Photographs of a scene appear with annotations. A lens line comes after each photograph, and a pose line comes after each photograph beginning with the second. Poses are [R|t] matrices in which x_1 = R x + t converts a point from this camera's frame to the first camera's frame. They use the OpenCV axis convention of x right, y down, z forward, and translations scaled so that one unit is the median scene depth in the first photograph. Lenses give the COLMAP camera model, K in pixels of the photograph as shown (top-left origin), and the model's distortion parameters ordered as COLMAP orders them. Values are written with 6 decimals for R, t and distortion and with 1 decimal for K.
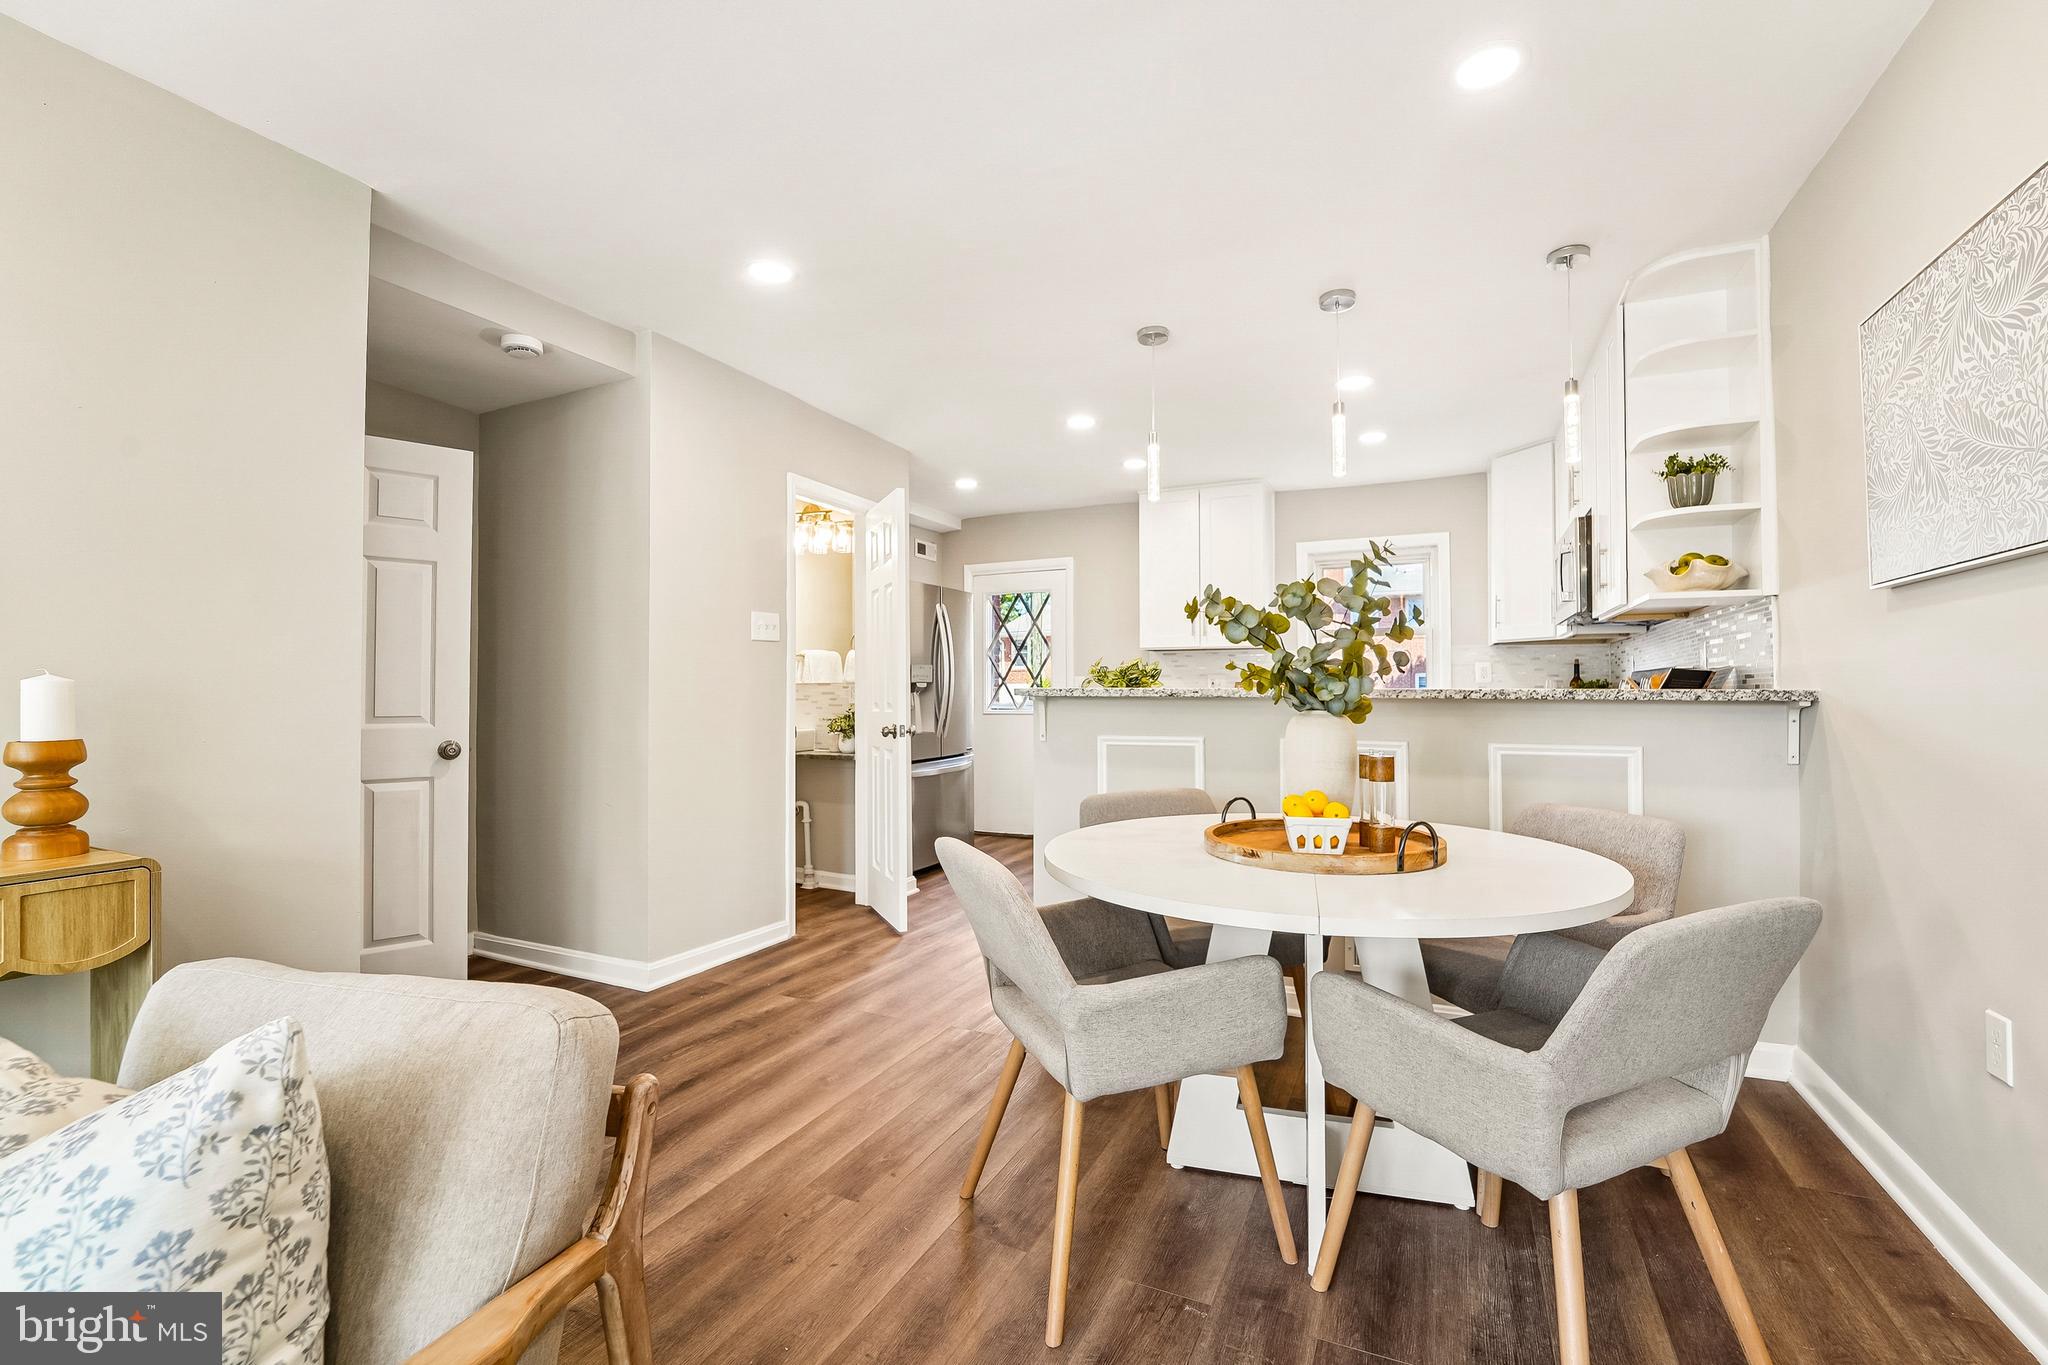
lens RADIAL K [[861.9, 0, 1033.4], [0, 861.9, 677.8], [0, 0, 1]] dist [-0.025648, -0.000267]
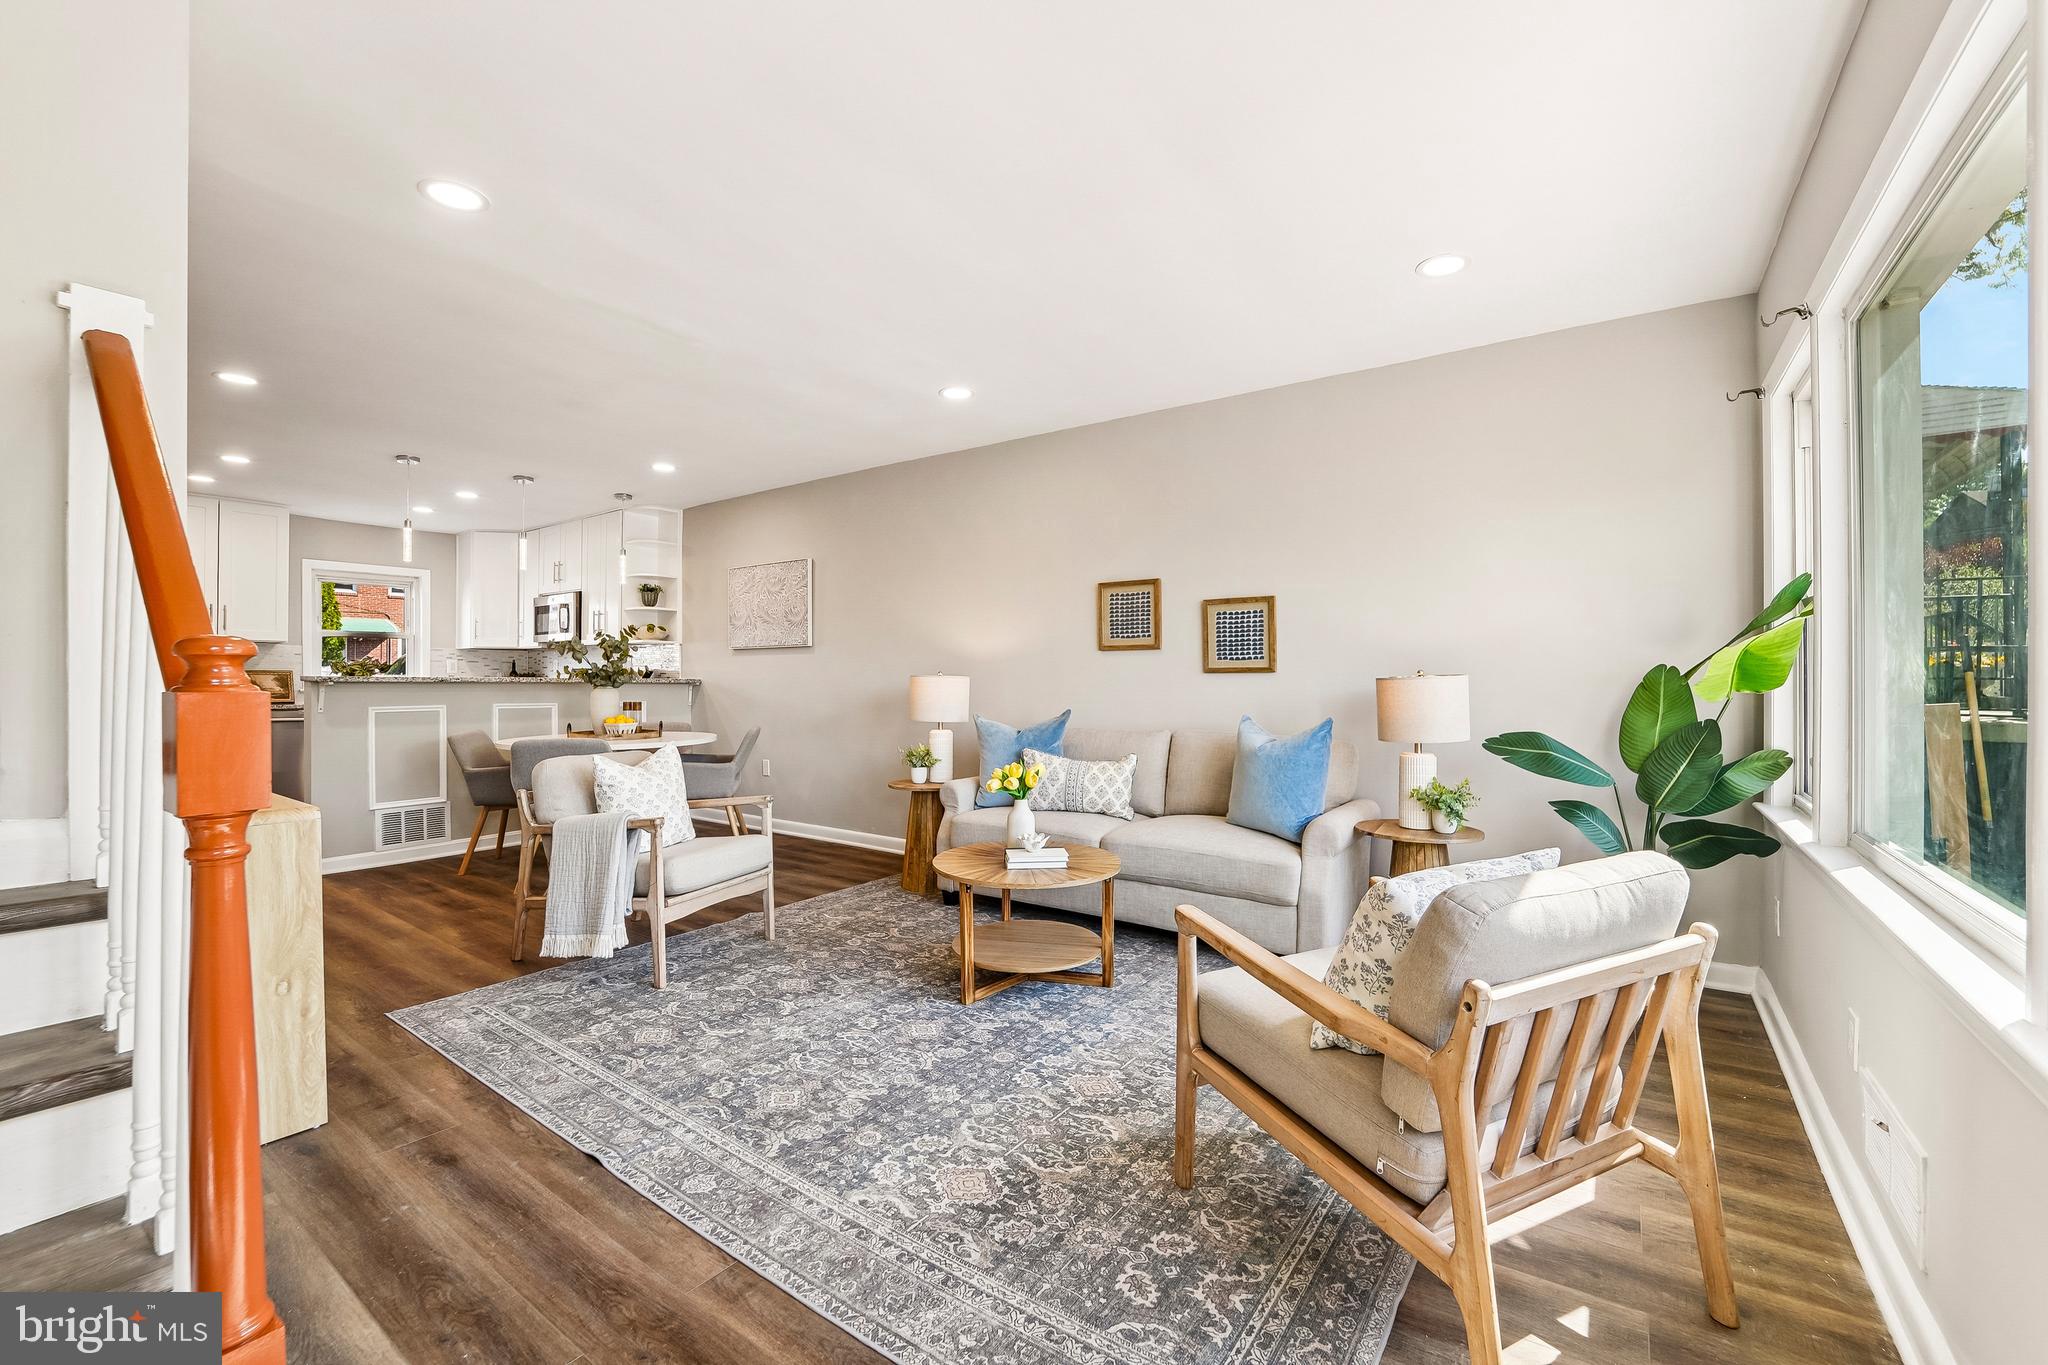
lens RADIAL K [[824.9, 0, 1035.1], [0, 824.9, 675.1], [0, 0, 1]] dist [-0.020203, -0.000124]
pose [[0.170066, 0.007634, 0.985403, -1.174001], [-0.018410, 0.999820, -0.004569, -0.005699], [-0.985261, -0.017364, 0.170176, -0.438914]]
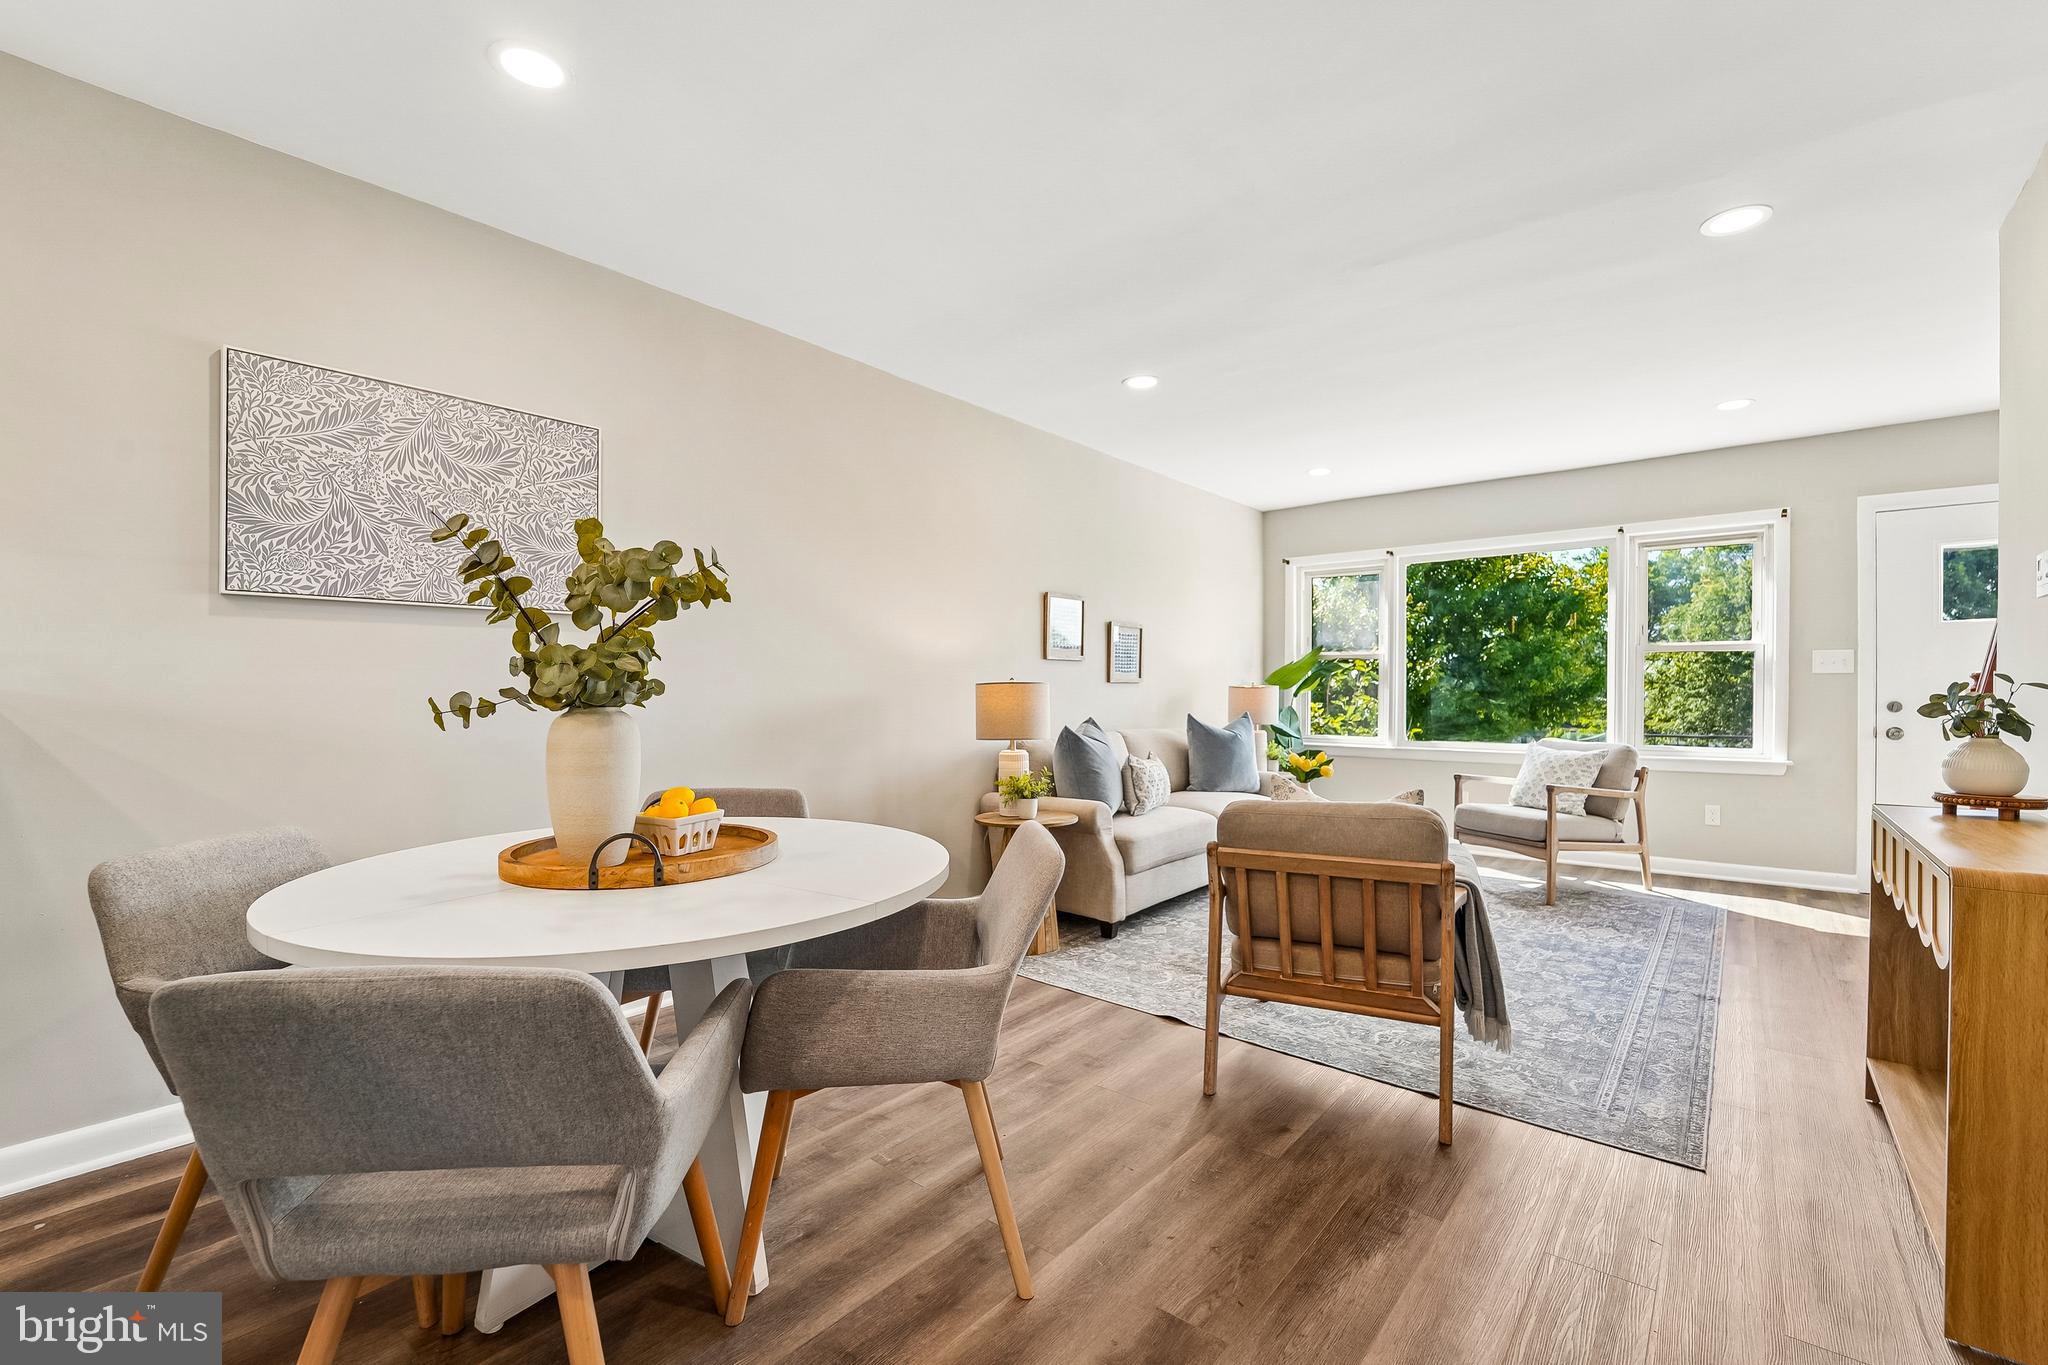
lens RADIAL K [[845.6, 0, 1033.0], [0, 845.6, 692.0], [0, 0, 1]] dist [-0.025020, -0.000550]
pose [[-0.966128, 0.003702, 0.258037, -0.166487], [-0.000869, 0.999845, -0.017597, 0.023596], [-0.258062, -0.017225, -0.965975, 1.030820]]
